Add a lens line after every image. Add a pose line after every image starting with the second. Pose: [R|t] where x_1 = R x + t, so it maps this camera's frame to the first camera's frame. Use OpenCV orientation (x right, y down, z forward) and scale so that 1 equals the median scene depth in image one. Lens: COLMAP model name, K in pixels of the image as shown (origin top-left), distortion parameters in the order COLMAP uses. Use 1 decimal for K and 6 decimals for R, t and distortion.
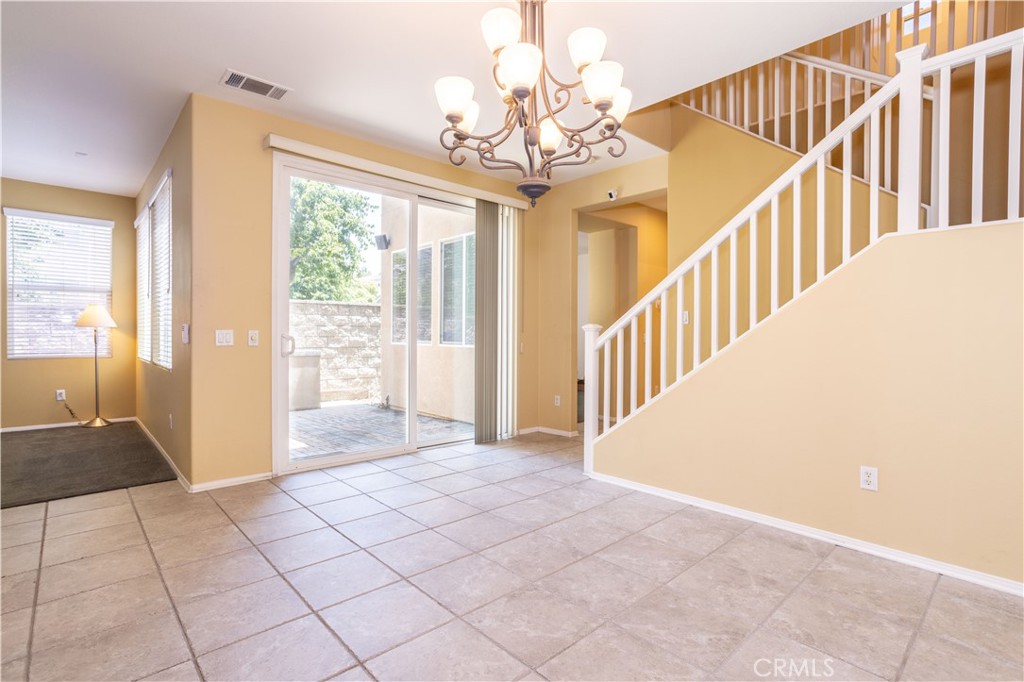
lens RADIAL K [[490.4, 0, 512.0], [0, 490.4, 341.0], [0, 0, 1]] dist [-0.003585, -0.000438]
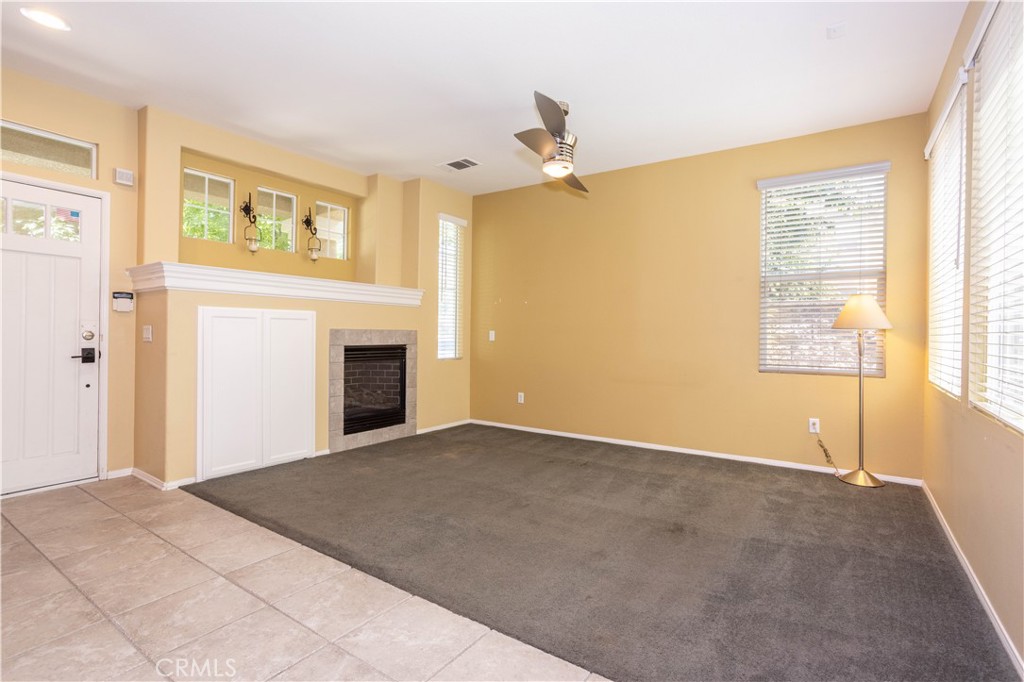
lens RADIAL K [[490.4, 0, 512.0], [0, 490.4, 341.0], [0, 0, 1]] dist [-0.003585, -0.000438]
pose [[0.225616, 0.004258, -0.974207, -0.325519], [-0.015200, 0.999884, 0.000850, -0.006943], [0.974098, 0.014616, 0.225655, 0.405880]]
